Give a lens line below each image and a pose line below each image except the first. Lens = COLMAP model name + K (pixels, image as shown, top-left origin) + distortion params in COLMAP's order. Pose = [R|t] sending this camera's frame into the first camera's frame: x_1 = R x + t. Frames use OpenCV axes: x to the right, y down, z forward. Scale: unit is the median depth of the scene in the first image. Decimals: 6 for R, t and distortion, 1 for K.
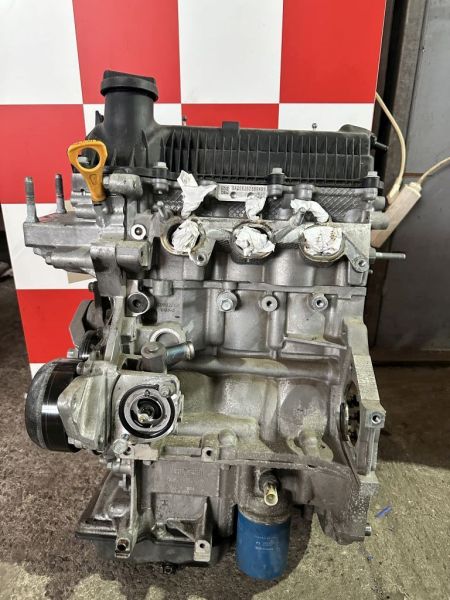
lens RADIAL K [[412.3, 0, 222.1], [0, 412.3, 305.9], [0, 0, 1]] dist [-0.010728, -0.005925]
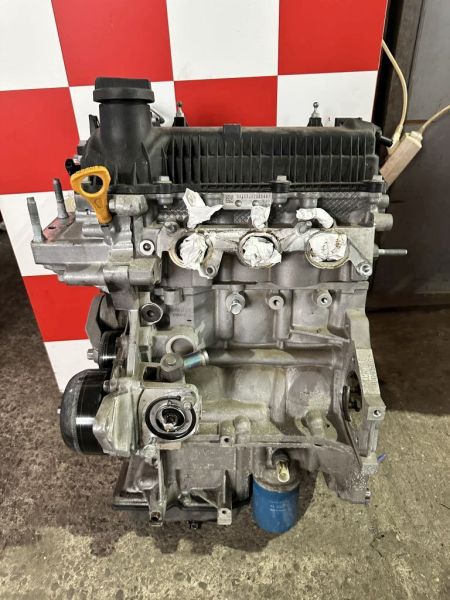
lens RADIAL K [[412.3, 0, 222.4], [0, 412.3, 300.5], [0, 0, 1]] dist [-0.010728, -0.005925]
pose [[0.998423, -0.055132, 0.010587, -0.031120], [0.052128, 0.980458, 0.189696, -0.207383], [-0.020838, -0.188845, 0.981786, -0.022065]]
